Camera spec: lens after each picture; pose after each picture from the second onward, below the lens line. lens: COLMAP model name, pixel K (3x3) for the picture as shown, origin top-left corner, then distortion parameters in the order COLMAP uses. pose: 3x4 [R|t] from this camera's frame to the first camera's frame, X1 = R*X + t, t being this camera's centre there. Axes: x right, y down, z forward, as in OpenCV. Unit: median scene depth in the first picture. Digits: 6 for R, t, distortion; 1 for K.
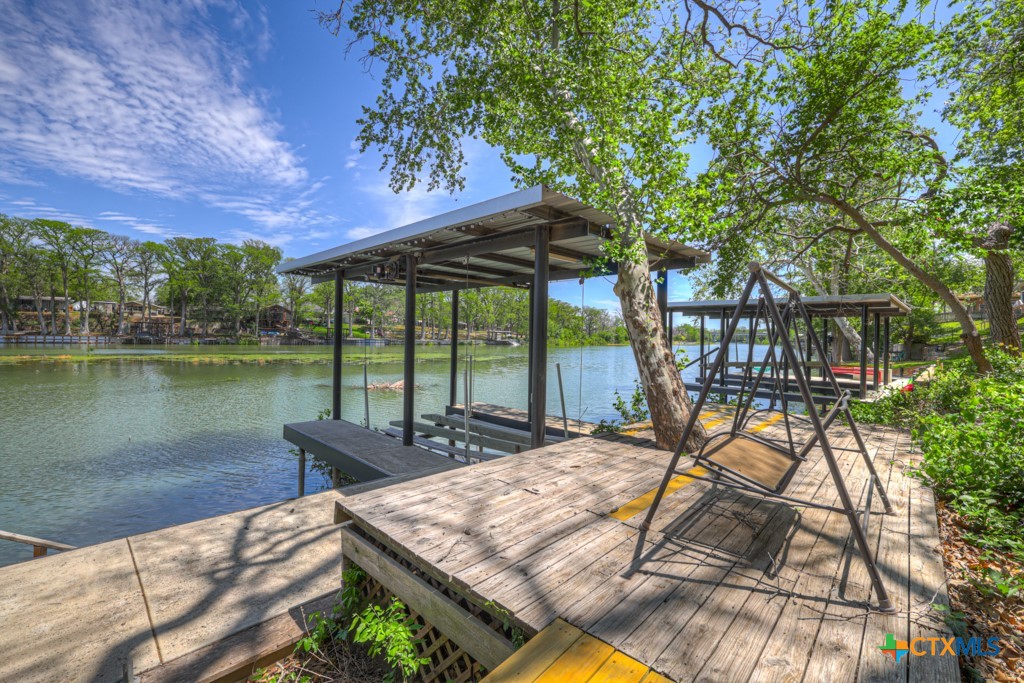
lens RADIAL K [[456.1, 0, 512.0], [0, 456.1, 341.5], [0, 0, 1]] dist [-0.030901, 0.009573]
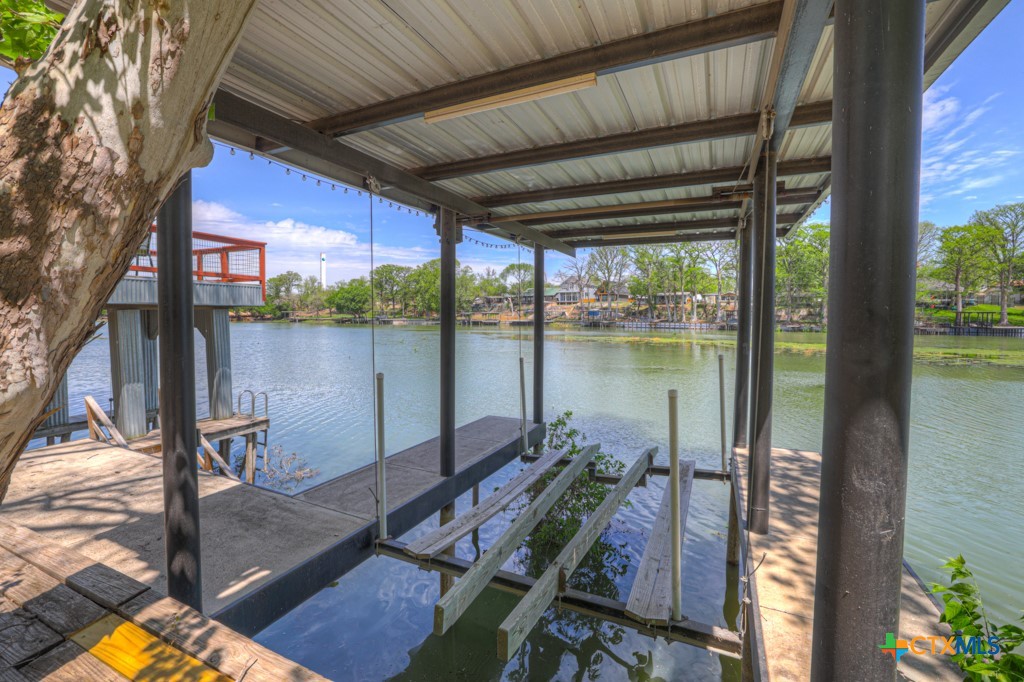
lens RADIAL K [[456.1, 0, 512.0], [0, 456.1, 341.0], [0, 0, 1]] dist [-0.030901, 0.009573]
pose [[0.295069, 0.034642, -0.954848, 0.080227], [-0.010675, 0.999400, 0.032959, 0.001054], [0.955416, 0.000468, 0.295261, 0.161168]]
